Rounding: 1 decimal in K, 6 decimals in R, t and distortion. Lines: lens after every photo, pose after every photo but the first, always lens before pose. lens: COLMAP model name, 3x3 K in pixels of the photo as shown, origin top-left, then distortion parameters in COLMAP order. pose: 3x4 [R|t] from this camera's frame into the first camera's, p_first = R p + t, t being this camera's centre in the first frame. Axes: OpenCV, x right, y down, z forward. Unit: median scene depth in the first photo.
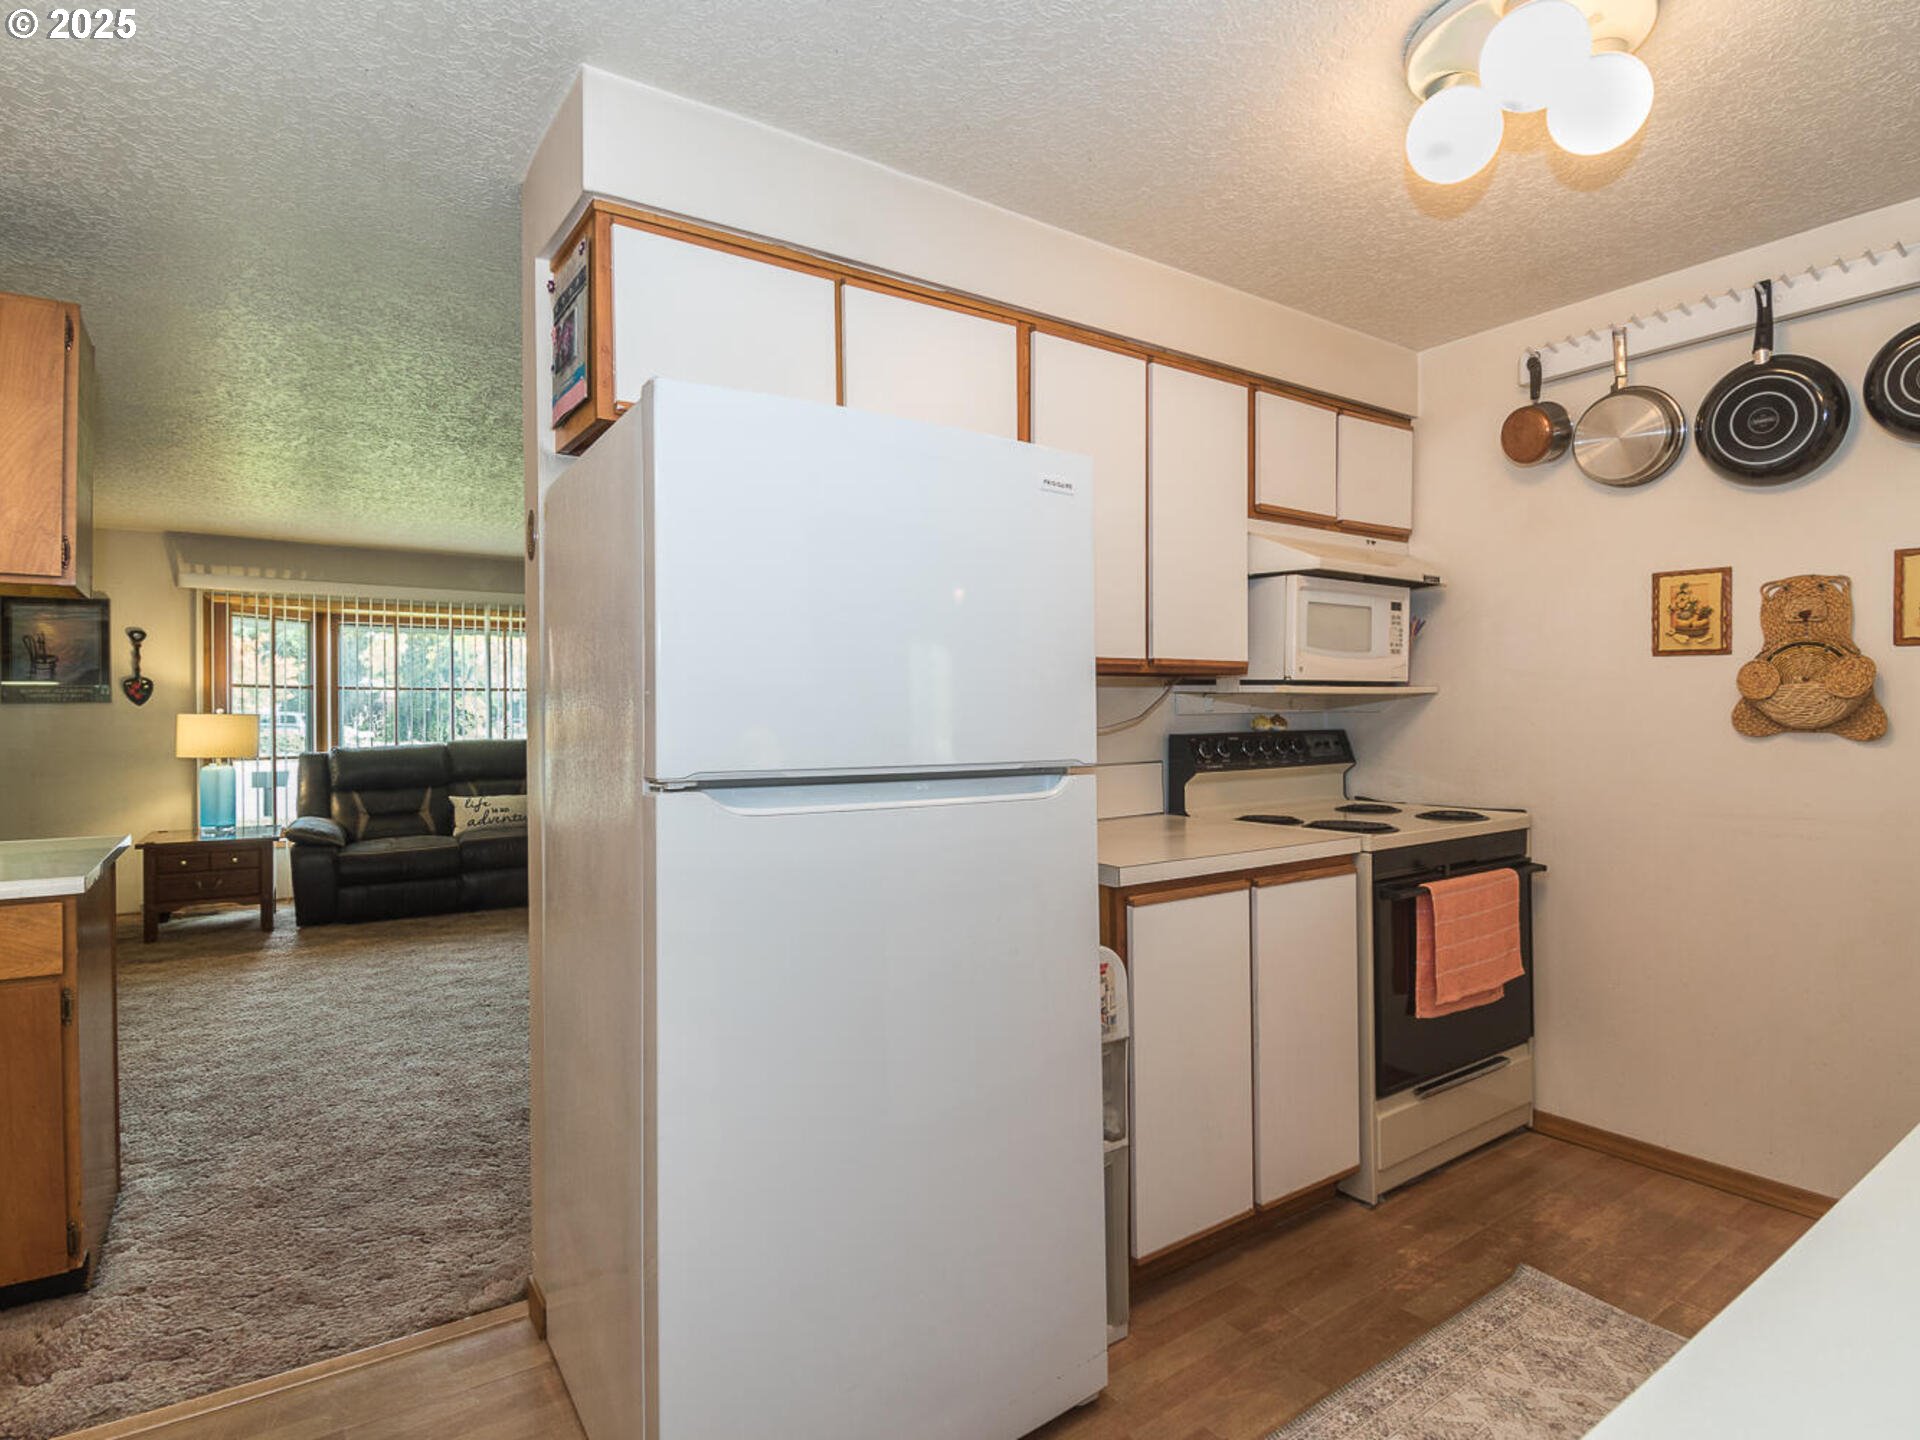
lens RADIAL K [[1013.5, 0, 990.3], [0, 1013.5, 715.0], [0, 0, 1]] dist [0.031049, -0.036160]
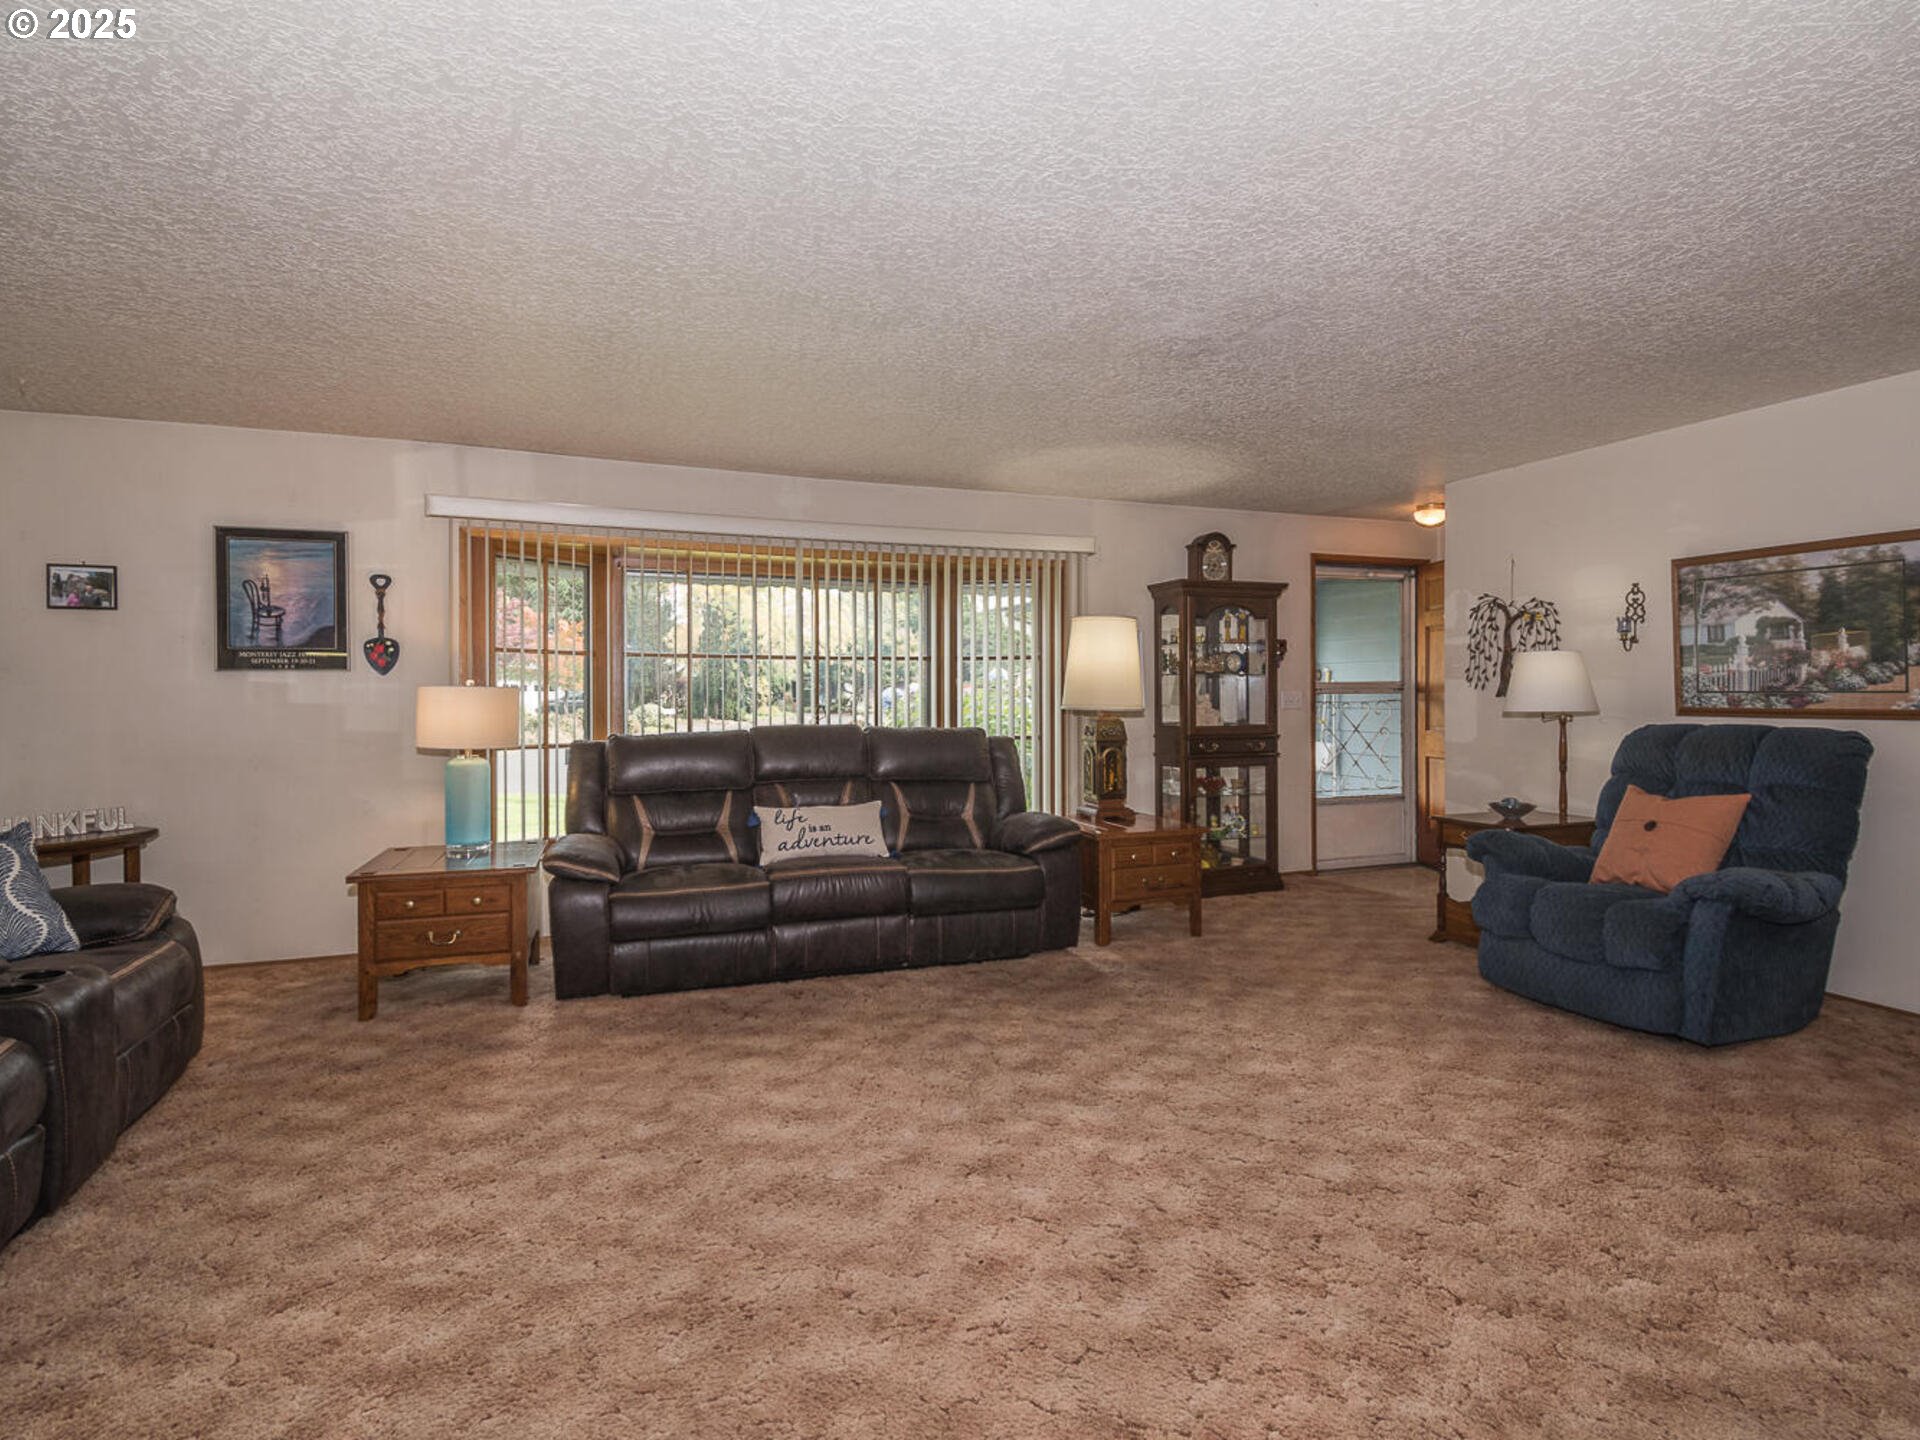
lens RADIAL K [[979.2, 0, 960.0], [0, 979.2, 720.0], [0, 0, 1]] dist [0.016927, -0.026092]
pose [[0.965048, 0.016677, -0.261542, -0.223947], [-0.010715, 0.999650, 0.024206, 0.002110], [0.261854, -0.020557, 0.964889, 0.396663]]
